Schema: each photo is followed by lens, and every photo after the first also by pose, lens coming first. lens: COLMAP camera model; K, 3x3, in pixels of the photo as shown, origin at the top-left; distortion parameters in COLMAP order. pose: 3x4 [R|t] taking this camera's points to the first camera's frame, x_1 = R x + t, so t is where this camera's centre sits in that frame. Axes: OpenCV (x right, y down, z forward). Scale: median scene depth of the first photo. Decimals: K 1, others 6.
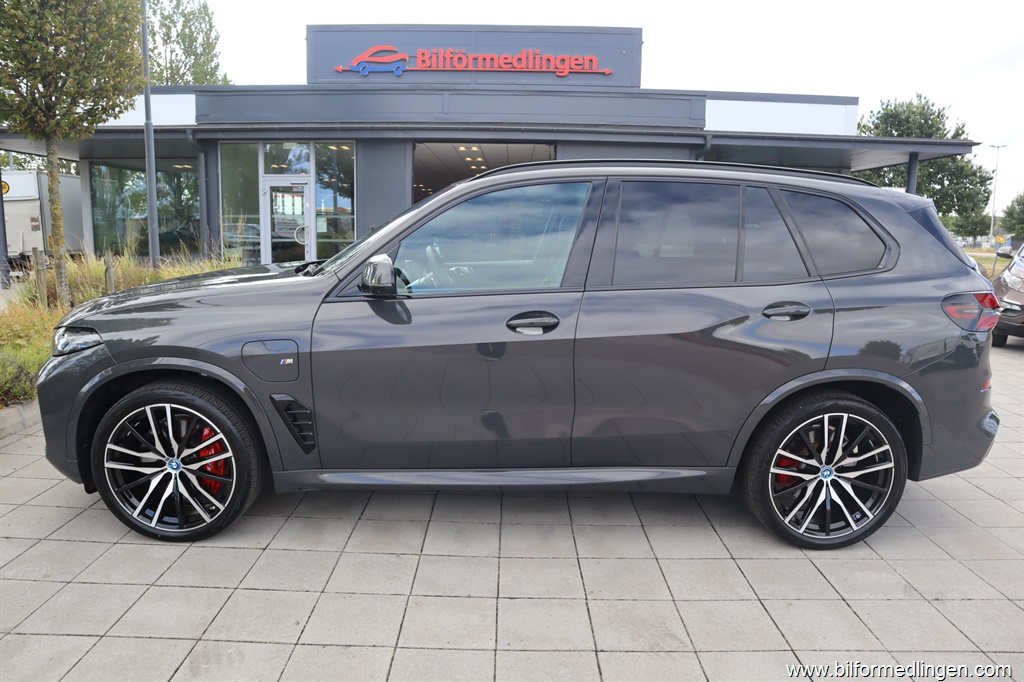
lens RADIAL K [[717.7, 0, 512.0], [0, 717.7, 341.0], [0, 0, 1]] dist [-0.134381, 0.093412]
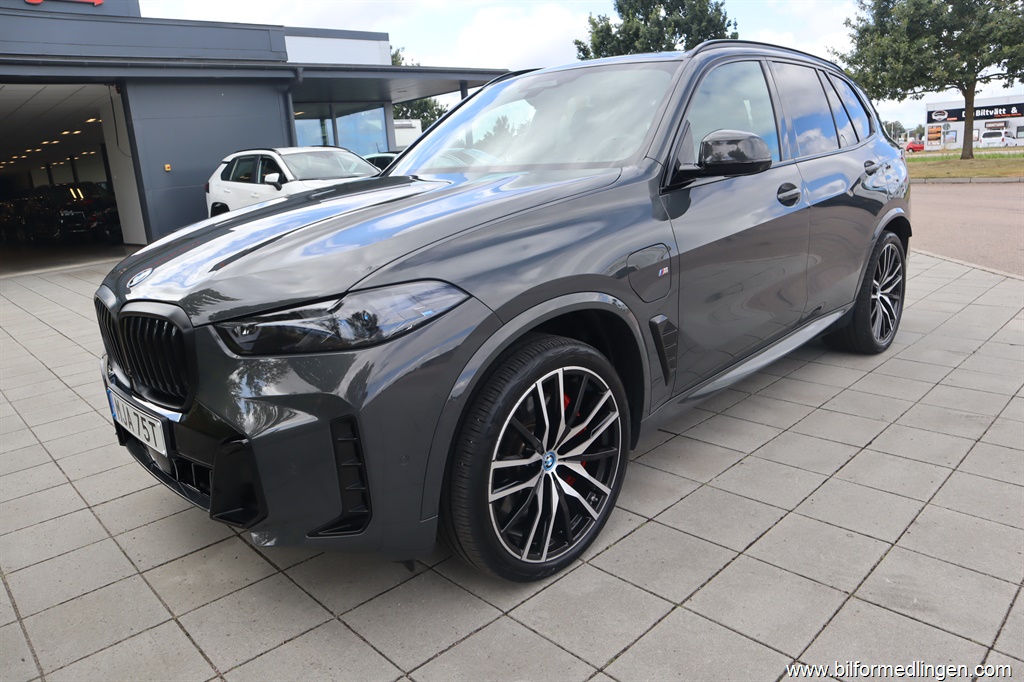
lens RADIAL K [[717.7, 0, 512.0], [0, 717.7, 341.0], [0, 0, 1]] dist [-0.134381, 0.093412]
pose [[0.716934, -0.237305, 0.655509, -0.943452], [0.195493, 0.970989, 0.137702, -0.036427], [-0.669170, 0.029424, 0.742527, 0.513878]]
